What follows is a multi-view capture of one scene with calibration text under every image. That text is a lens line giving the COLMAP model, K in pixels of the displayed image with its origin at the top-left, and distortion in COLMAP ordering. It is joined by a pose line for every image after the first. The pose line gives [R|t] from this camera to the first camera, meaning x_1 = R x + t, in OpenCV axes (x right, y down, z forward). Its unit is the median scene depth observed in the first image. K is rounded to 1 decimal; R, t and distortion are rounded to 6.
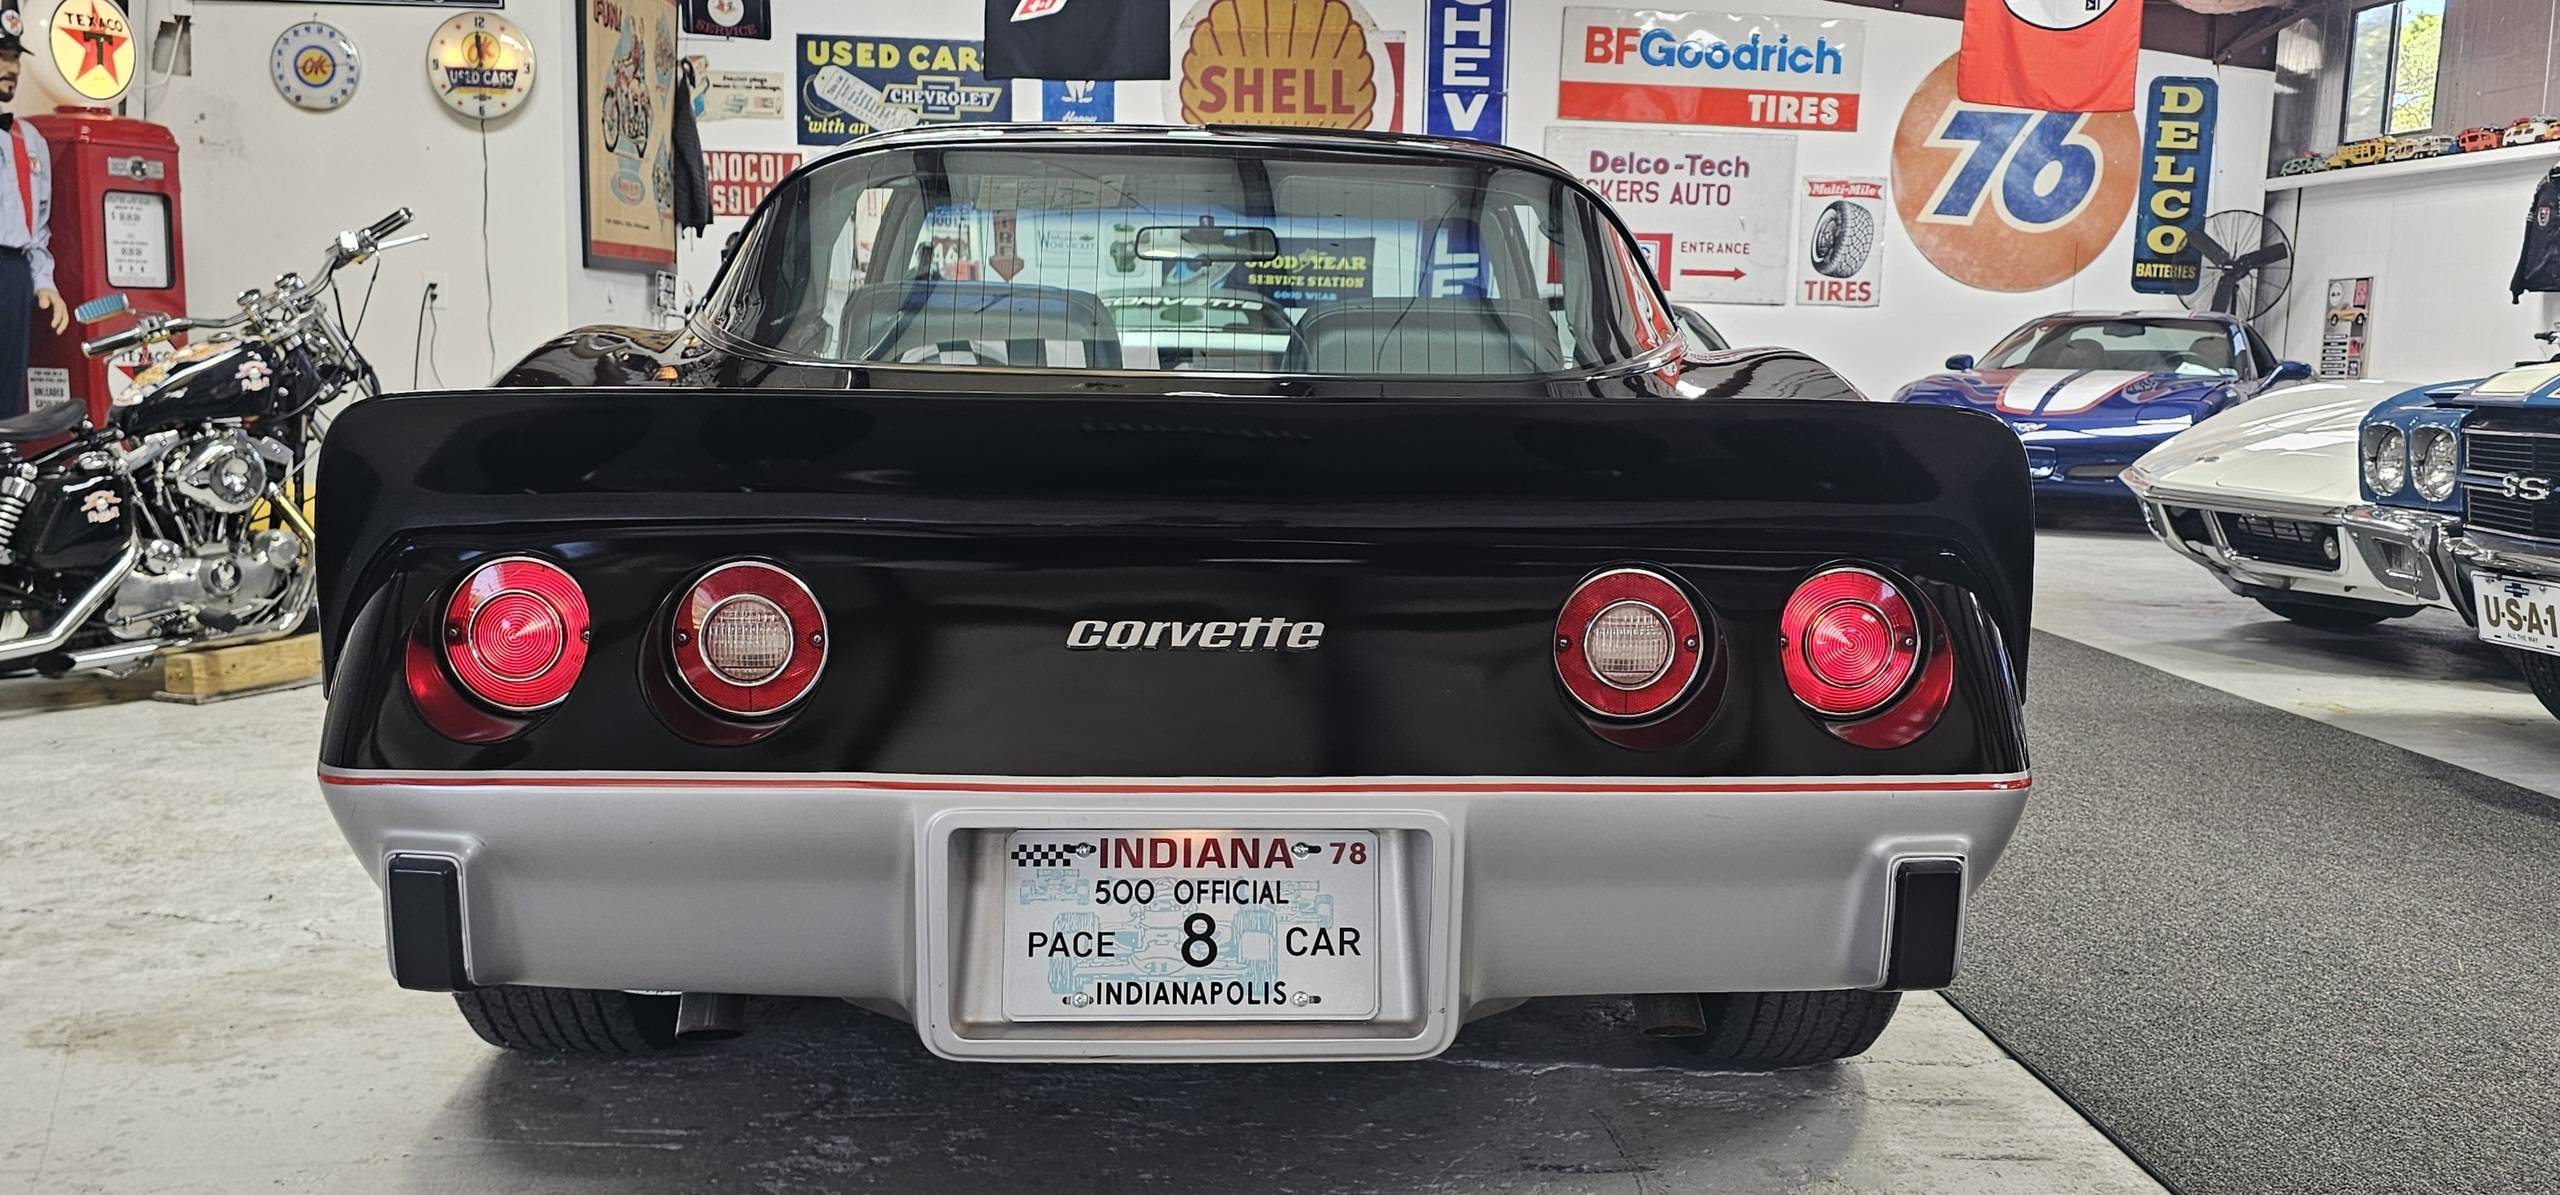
lens RADIAL K [[2173.3, 0, 1329.9], [0, 2173.3, 662.5], [0, 0, 1]] dist [0.076222, -0.081527]
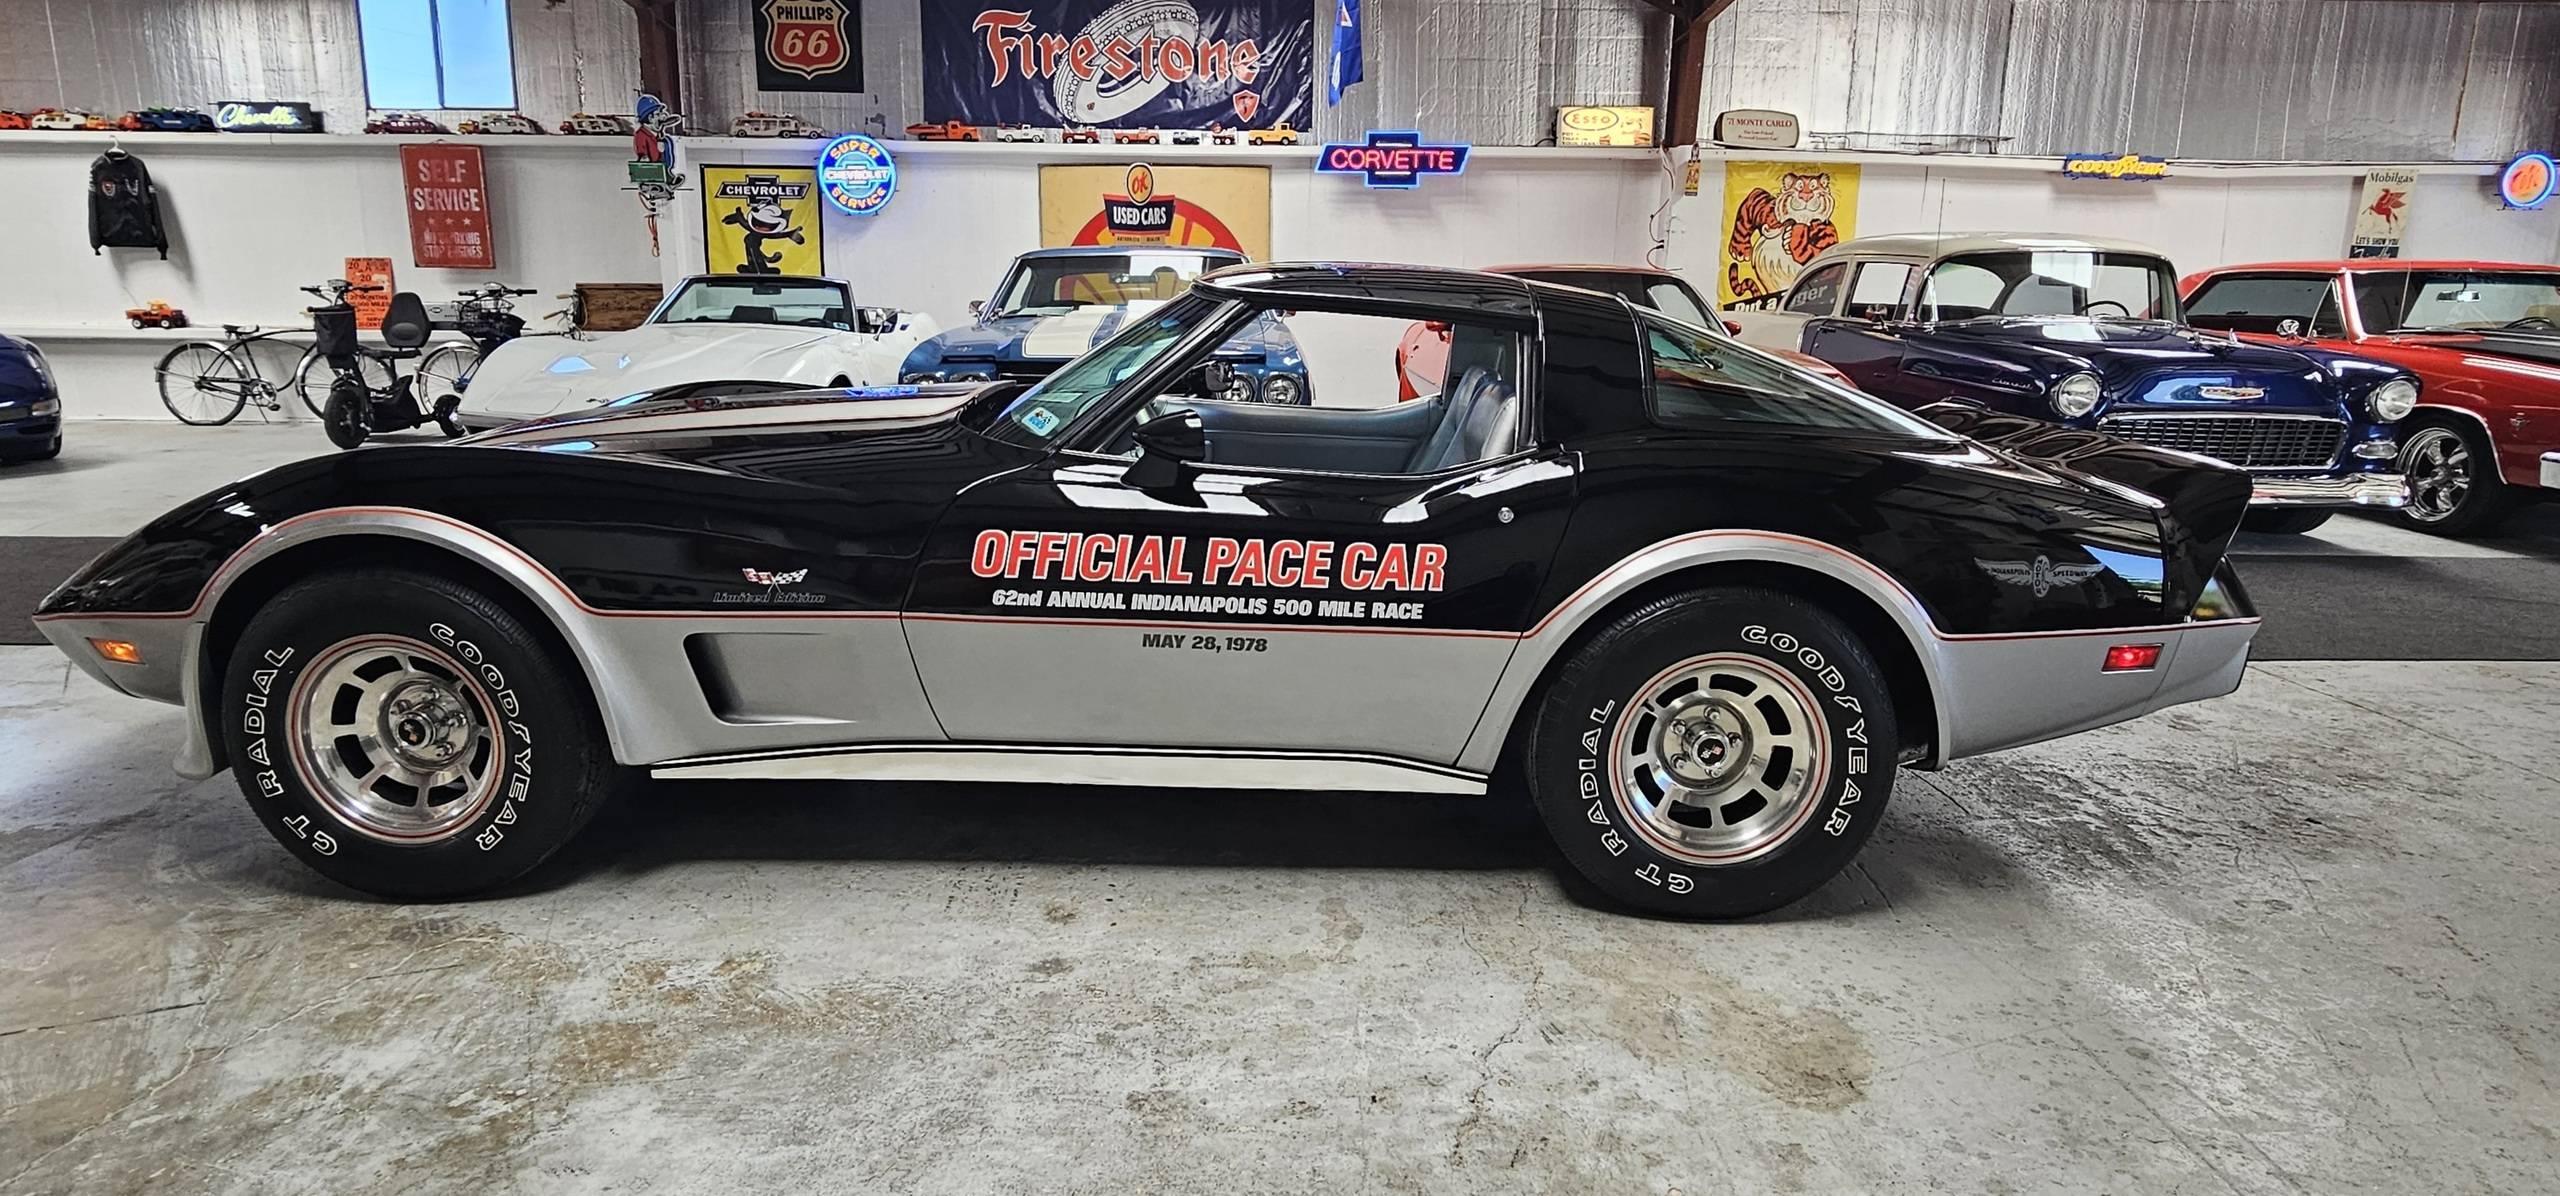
lens RADIAL K [[1387.8, 0, 1272.2], [0, 1387.8, 583.3], [0, 0, 1]] dist [0.003636, -0.004297]
pose [[0.056641, -0.237389, 0.969762, -0.509247], [0.136431, 0.964050, 0.228022, -0.125505], [-0.989029, 0.119390, 0.086992, 0.486740]]
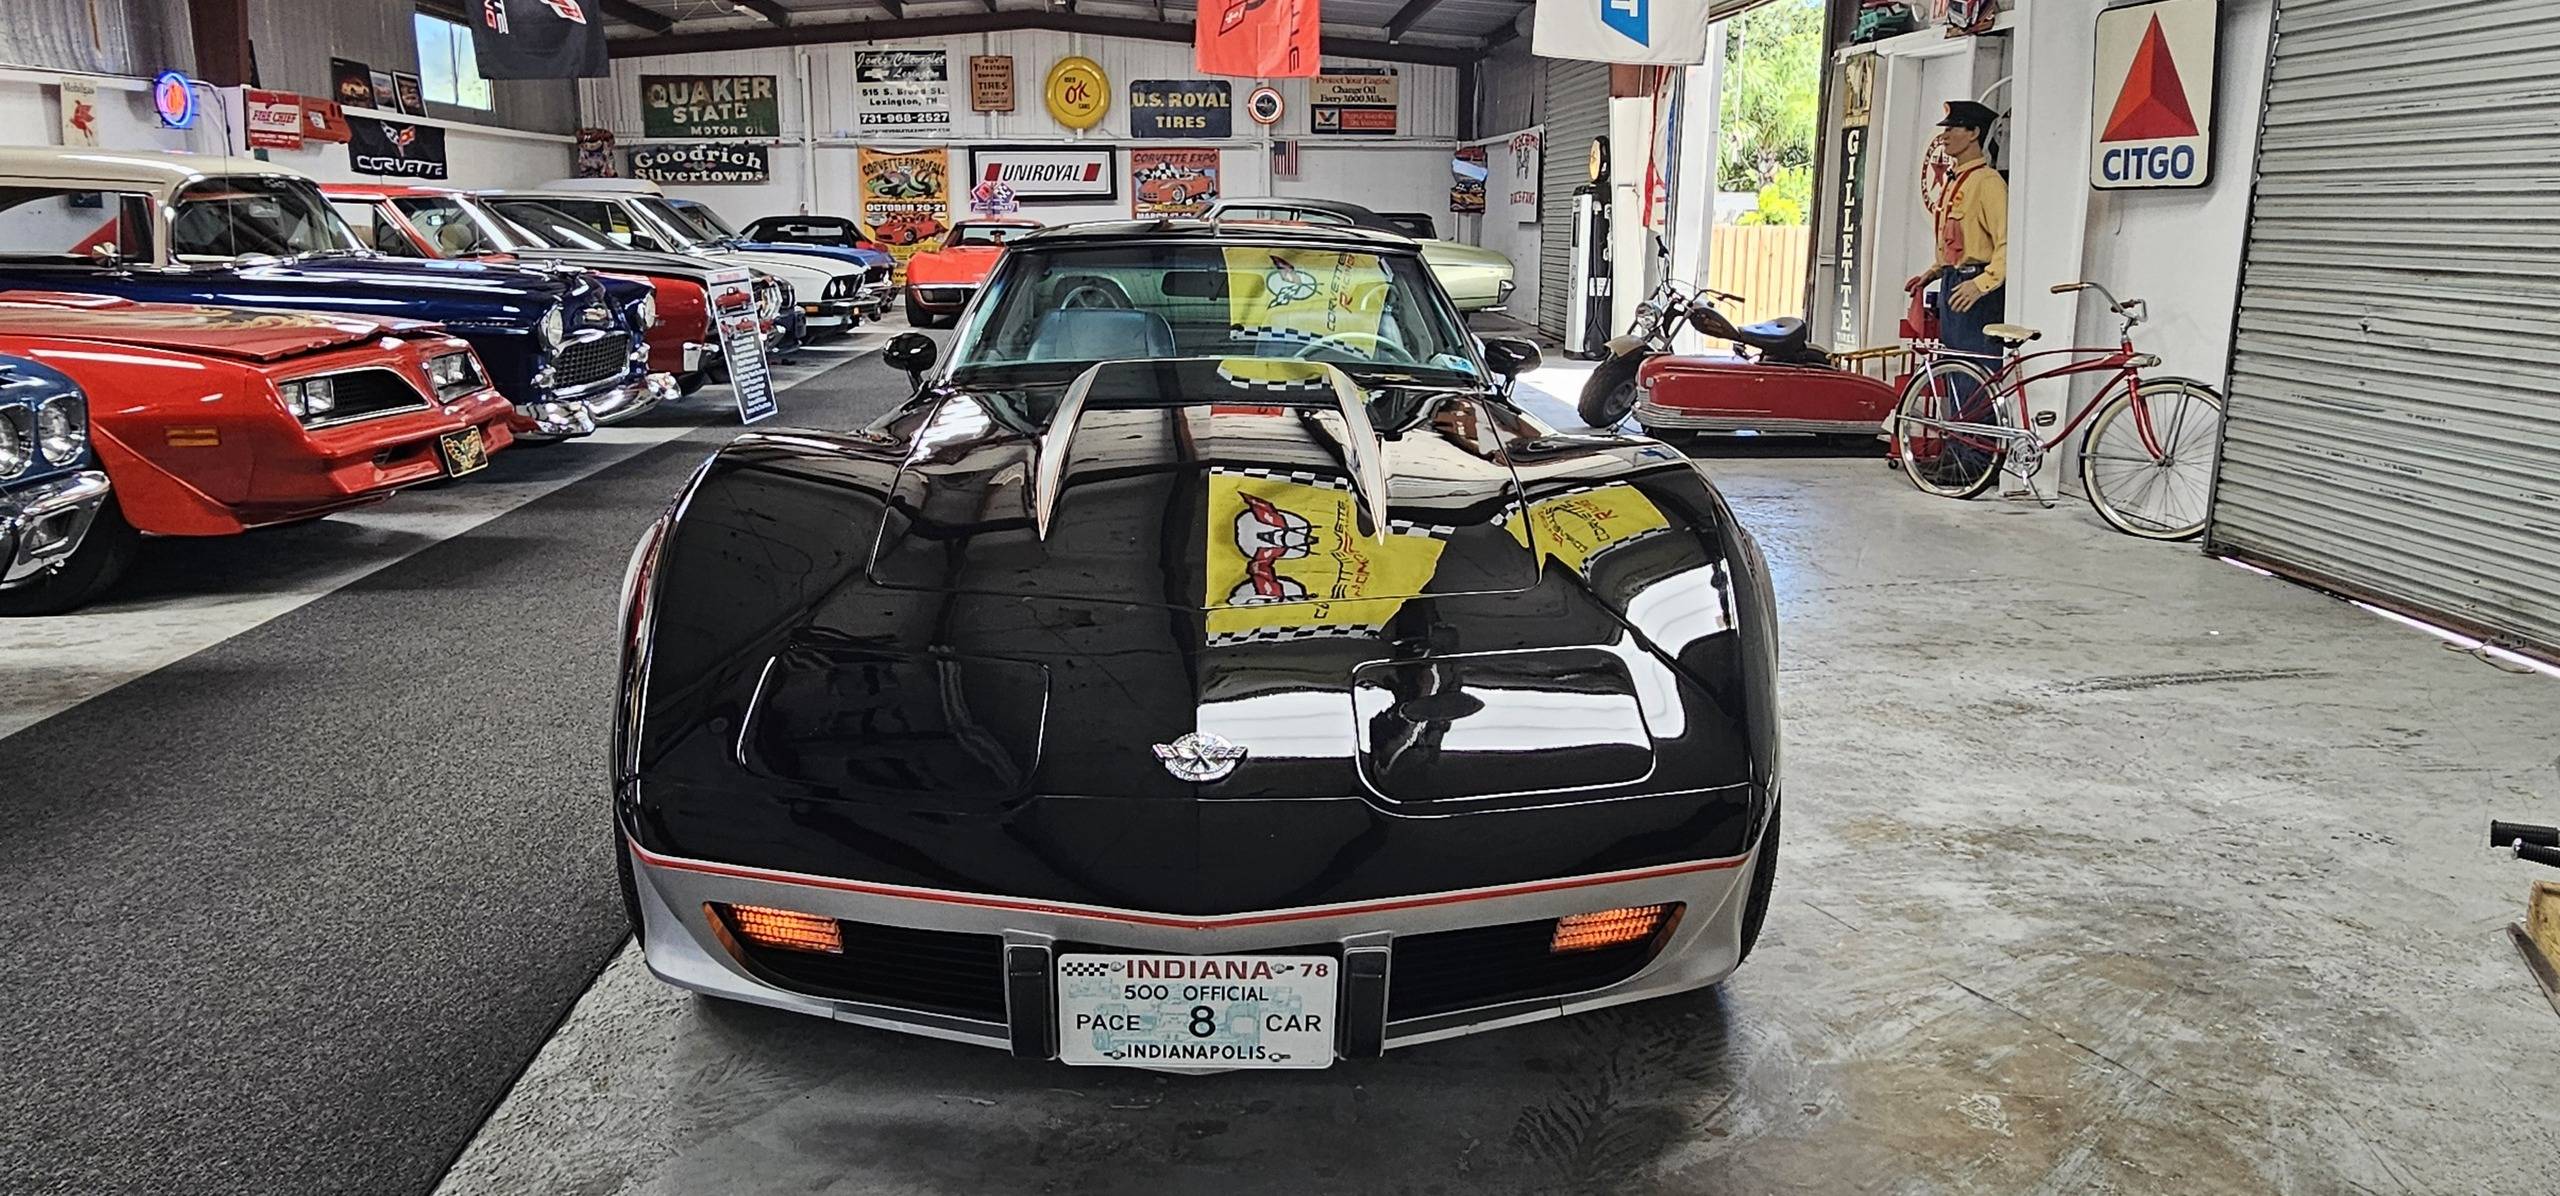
lens RADIAL K [[1715.7, 0, 1282.6], [0, 1715.7, 611.4], [0, 0, 1]] dist [-0.000635, 0.001587]
pose [[-0.999316, -0.034106, 0.014288, -0.066788], [-0.026495, 0.929947, 0.366739, -0.217388], [-0.025795, 0.366109, -0.930214, 1.135099]]
